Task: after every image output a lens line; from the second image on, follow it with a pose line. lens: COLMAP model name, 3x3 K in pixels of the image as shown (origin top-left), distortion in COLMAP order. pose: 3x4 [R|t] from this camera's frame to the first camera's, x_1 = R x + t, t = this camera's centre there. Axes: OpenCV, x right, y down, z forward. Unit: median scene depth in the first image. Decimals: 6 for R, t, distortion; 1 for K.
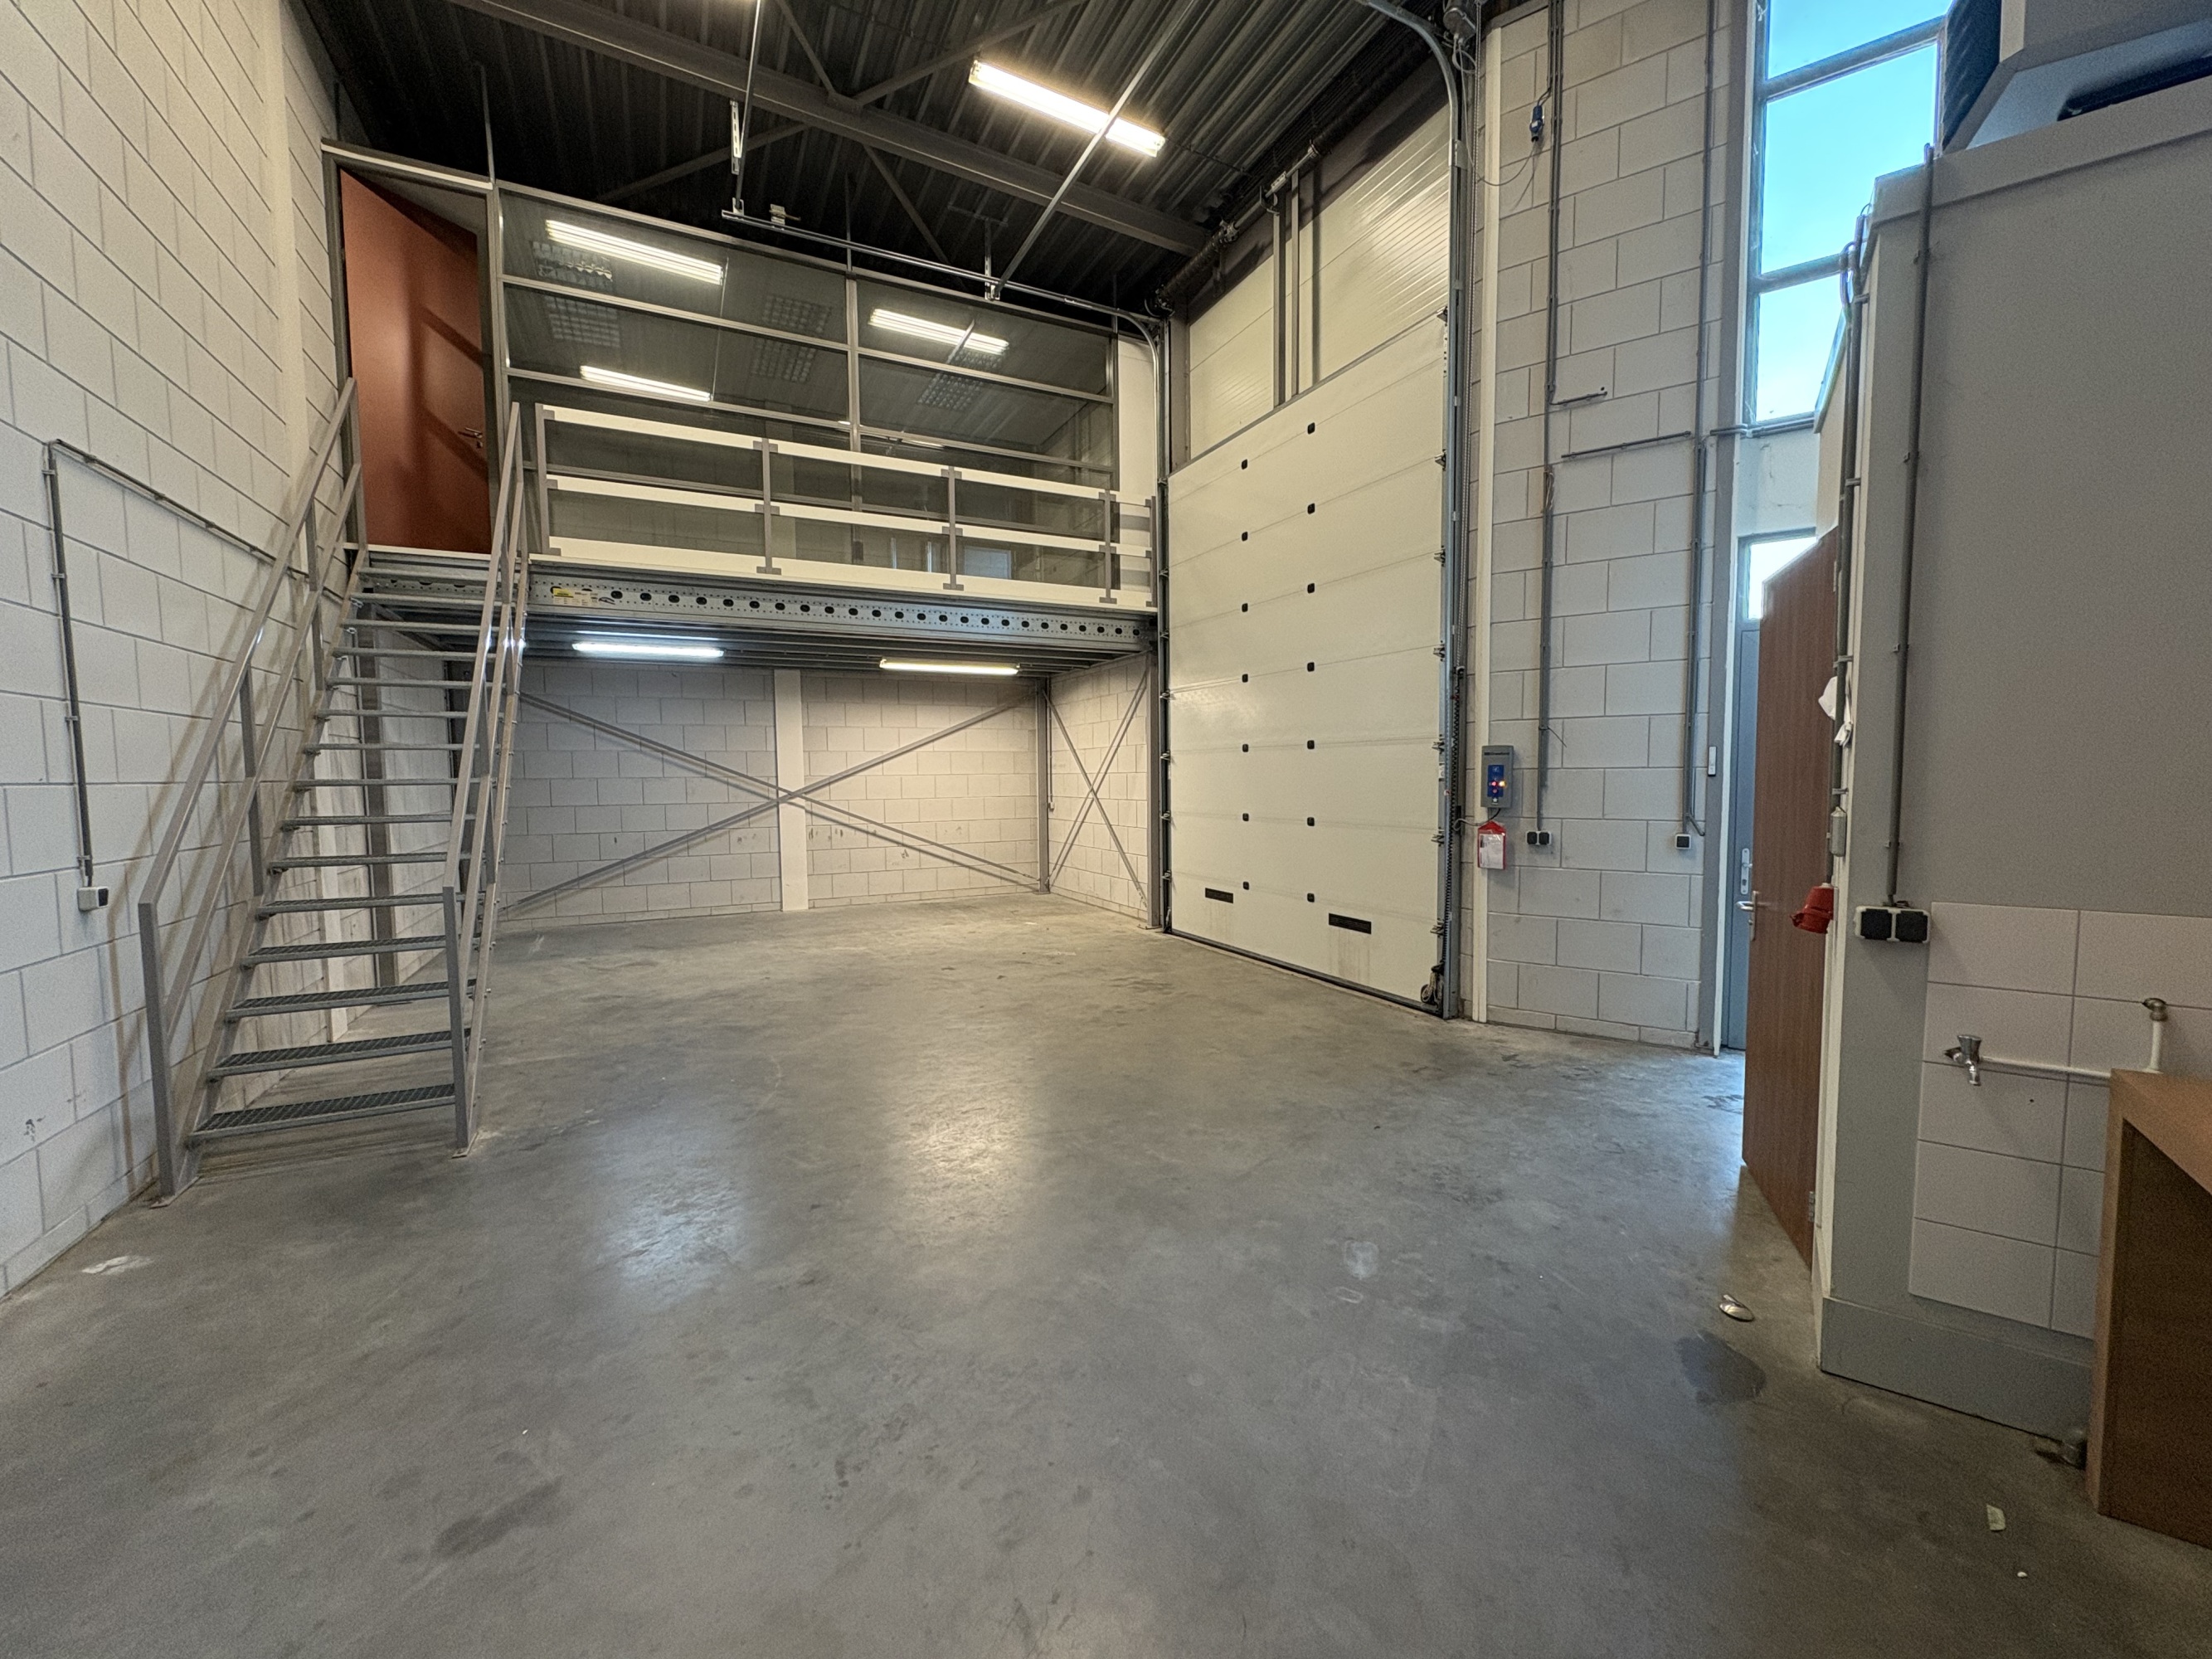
lens RADIAL K [[877.4, 0, 1106.0], [0, 877.4, 829.5], [0, 0, 1]] dist [-0.000615, 0.000436]
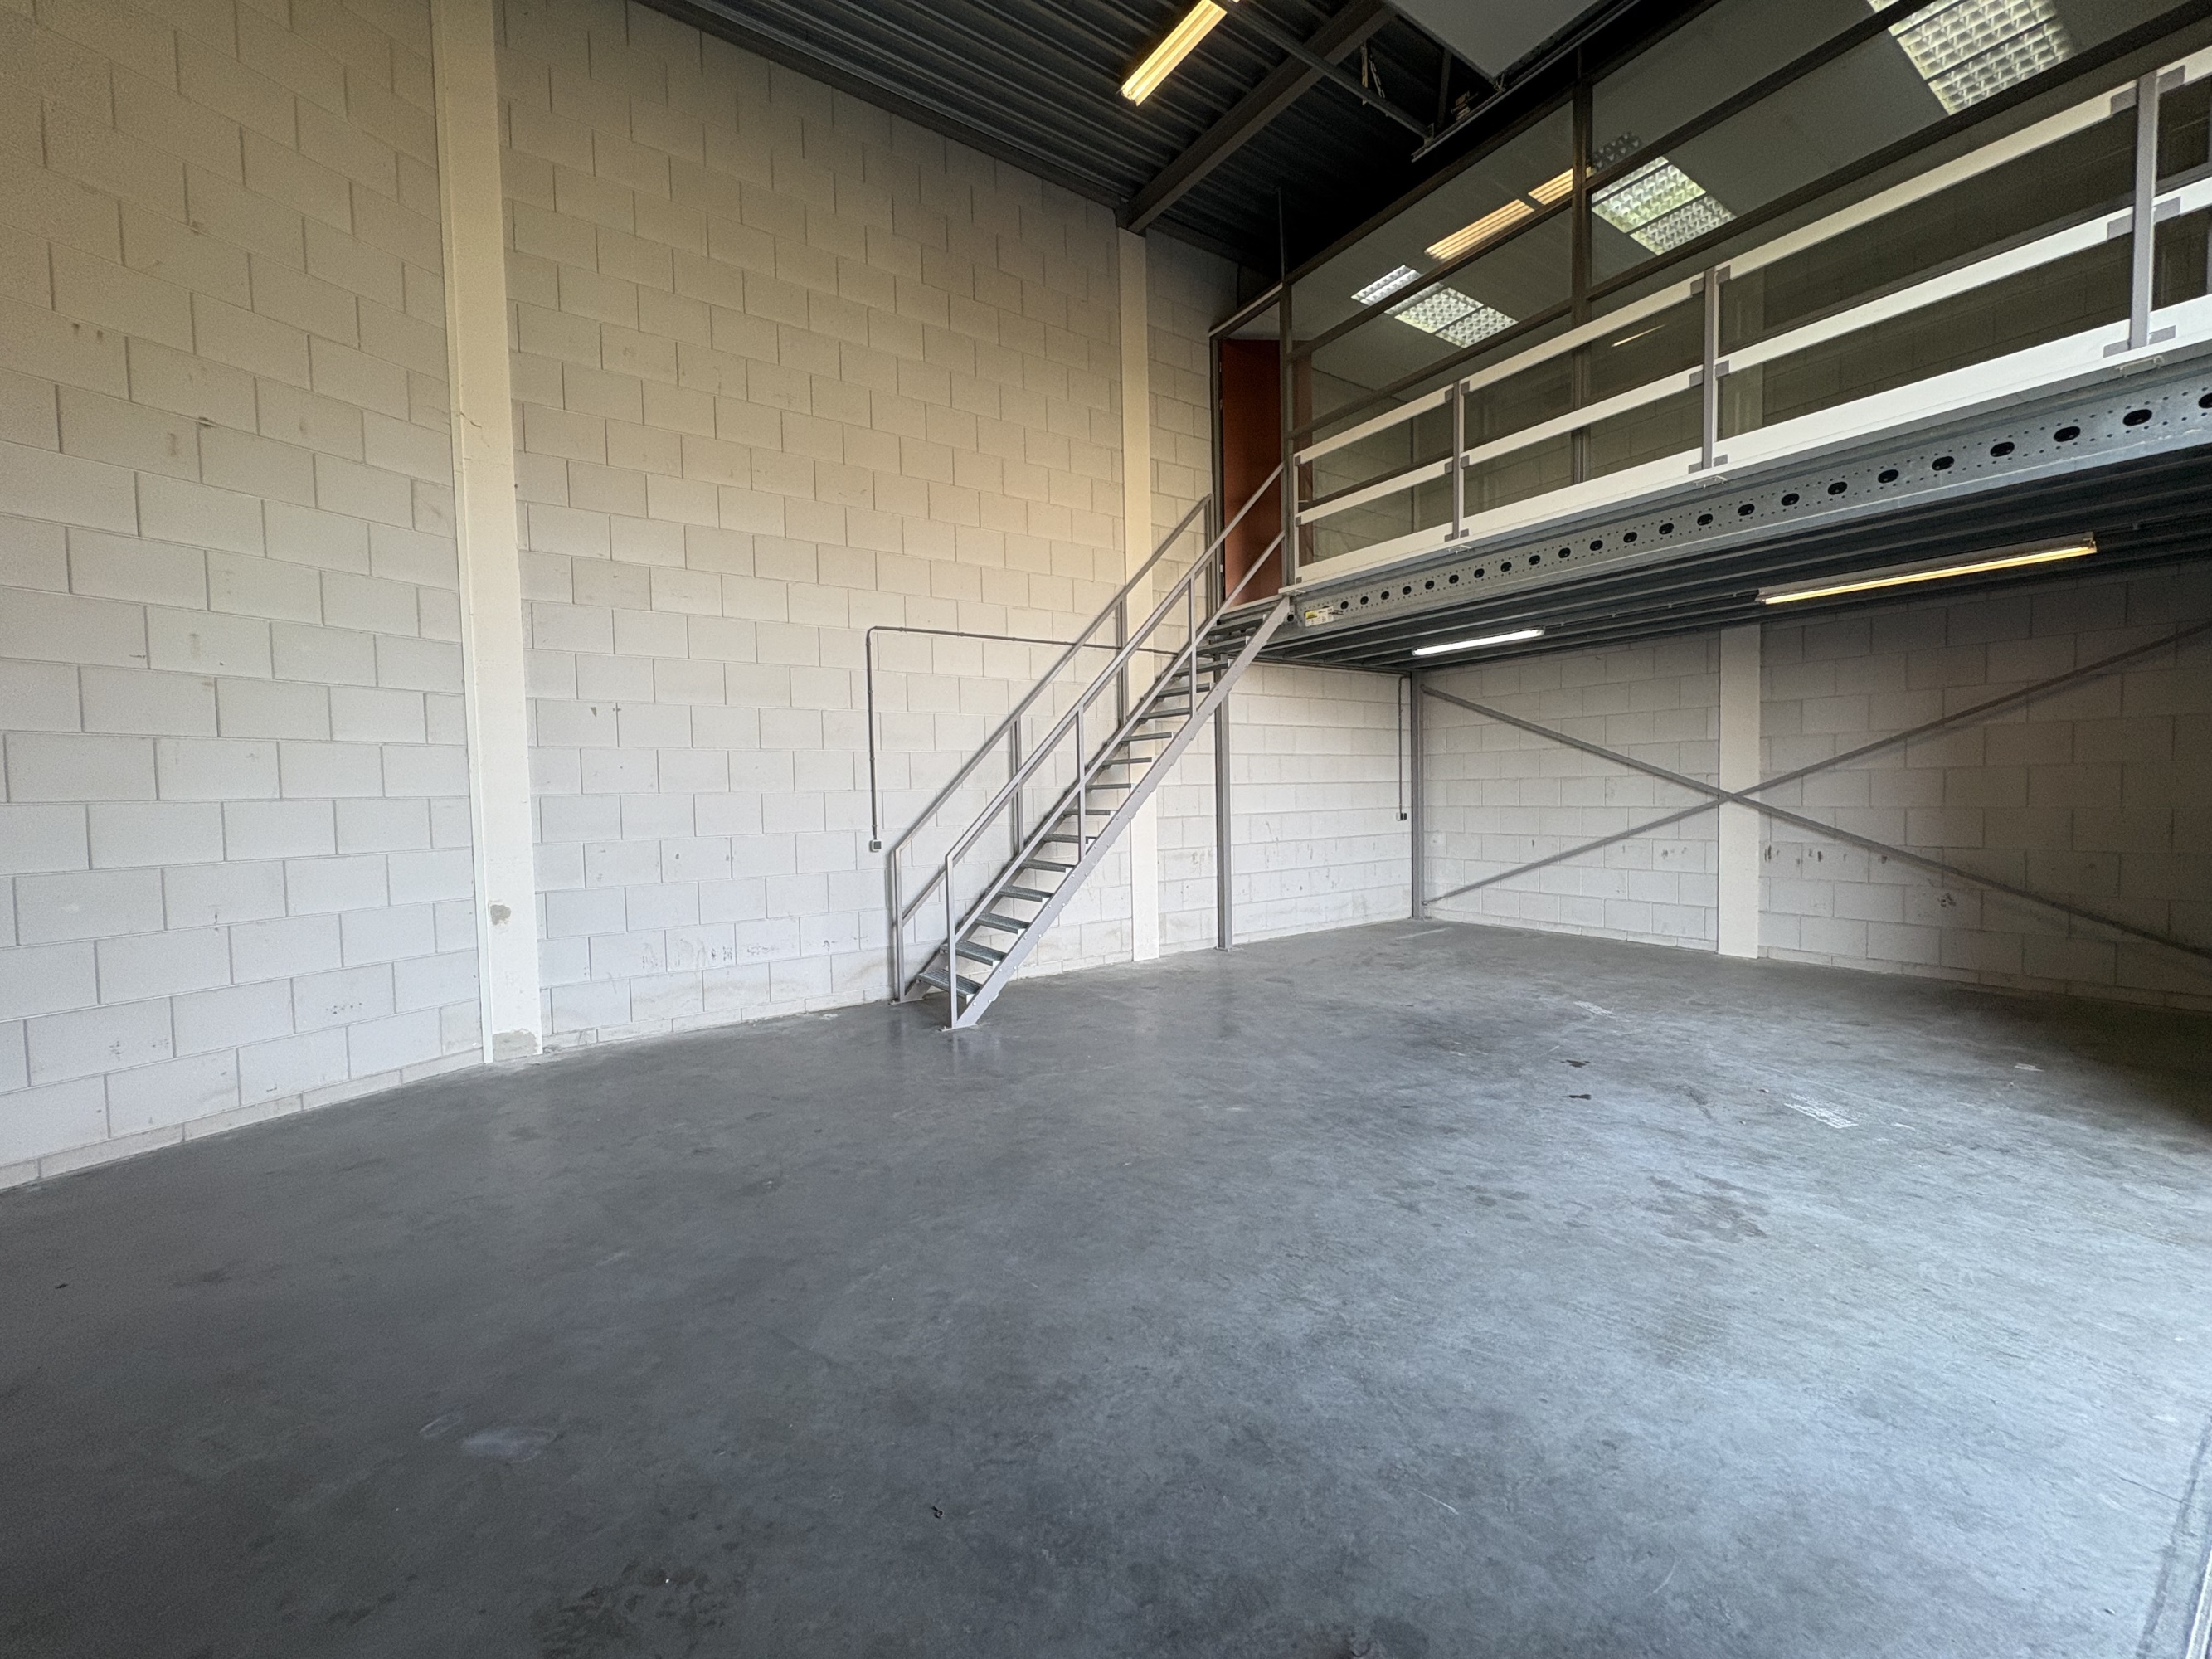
lens RADIAL K [[879.2, 0, 1105.2], [0, 879.2, 828.2], [0, 0, 1]] dist [0.000259, -0.000215]
pose [[0.133232, 0.048298, -0.989907, 0.590919], [-0.043424, 0.998137, 0.042855, -0.045346], [0.990133, 0.037276, 0.135081, 0.764515]]
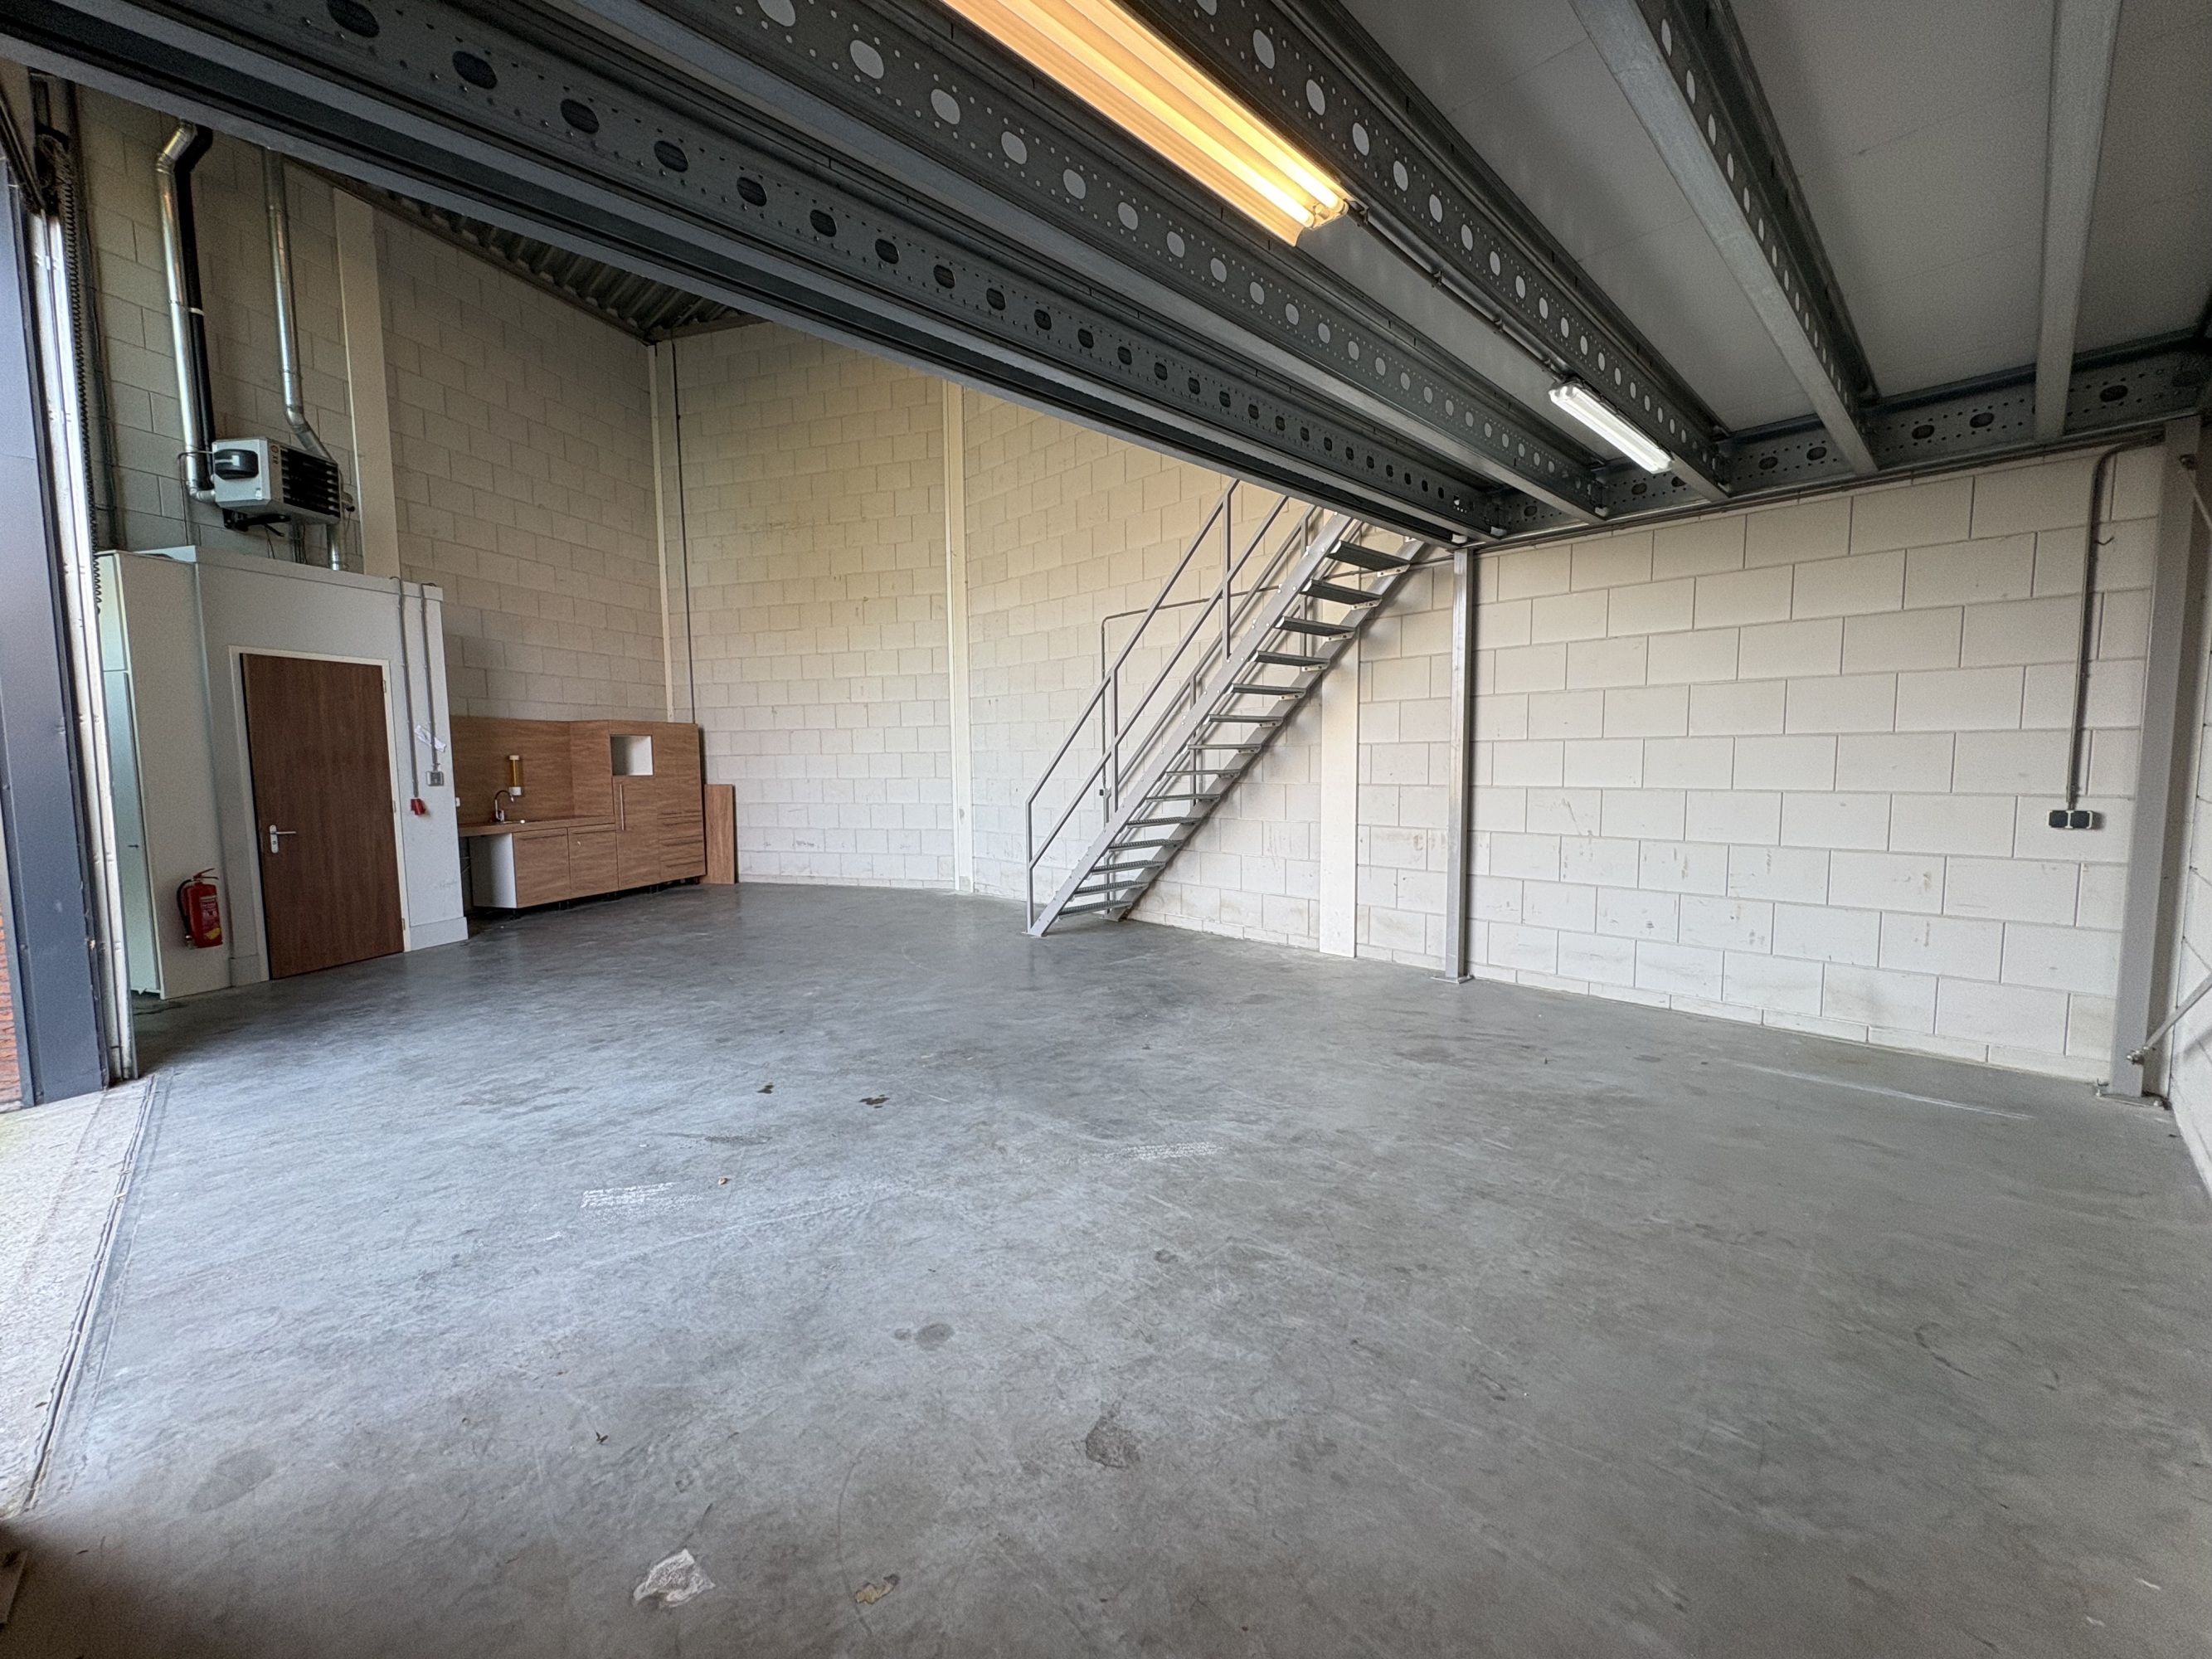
lens RADIAL K [[877.4, 0, 1106.0], [0, 877.4, 829.5], [0, 0, 1]] dist [-0.000615, 0.000436]
pose [[-0.952201, 0.047381, -0.301776, -0.221309], [0.002584, 0.989112, 0.147144, -0.121375], [0.305462, 0.139331, -0.941955, 2.131062]]
